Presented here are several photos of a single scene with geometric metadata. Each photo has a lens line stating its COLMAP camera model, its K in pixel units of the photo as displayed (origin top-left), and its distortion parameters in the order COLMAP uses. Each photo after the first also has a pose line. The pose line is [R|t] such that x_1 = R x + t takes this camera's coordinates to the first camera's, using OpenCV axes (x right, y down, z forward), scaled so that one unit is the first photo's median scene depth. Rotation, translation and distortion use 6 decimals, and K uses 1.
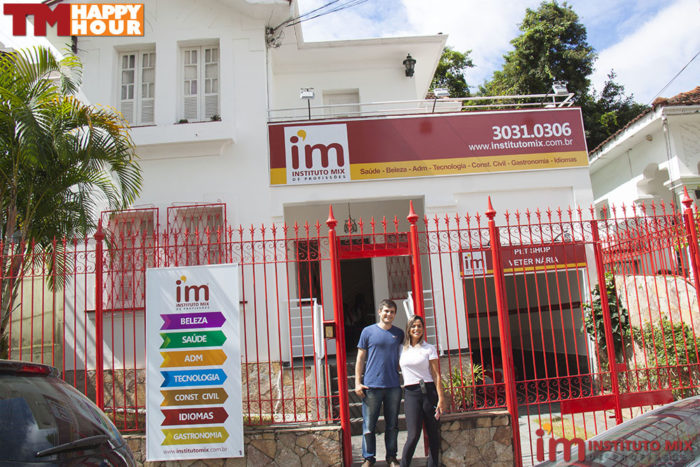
lens RADIAL K [[580.6, 0, 350.0], [0, 580.6, 233.5], [0, 0, 1]] dist [-0.174119, -0.000773]
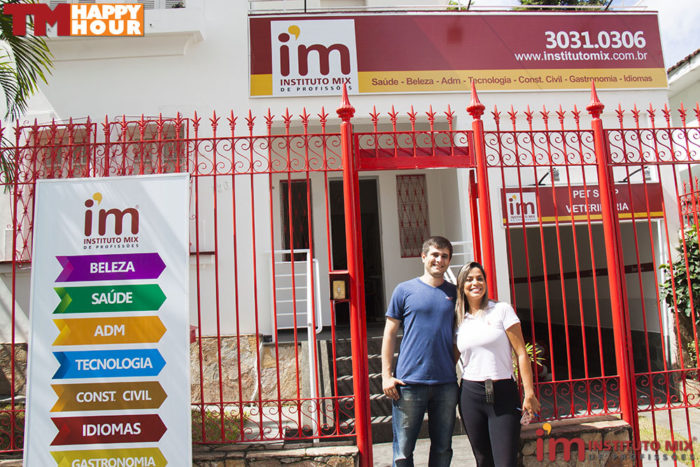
lens RADIAL K [[575.6, 0, 354.8], [0, 575.6, 235.7], [0, 0, 1]] dist [-0.139277, 0.000554]
pose [[0.999136, 0.019227, 0.036854, -0.028632], [-0.021109, 0.998456, 0.051387, 0.055862], [-0.035810, -0.052121, 0.997999, 0.270710]]
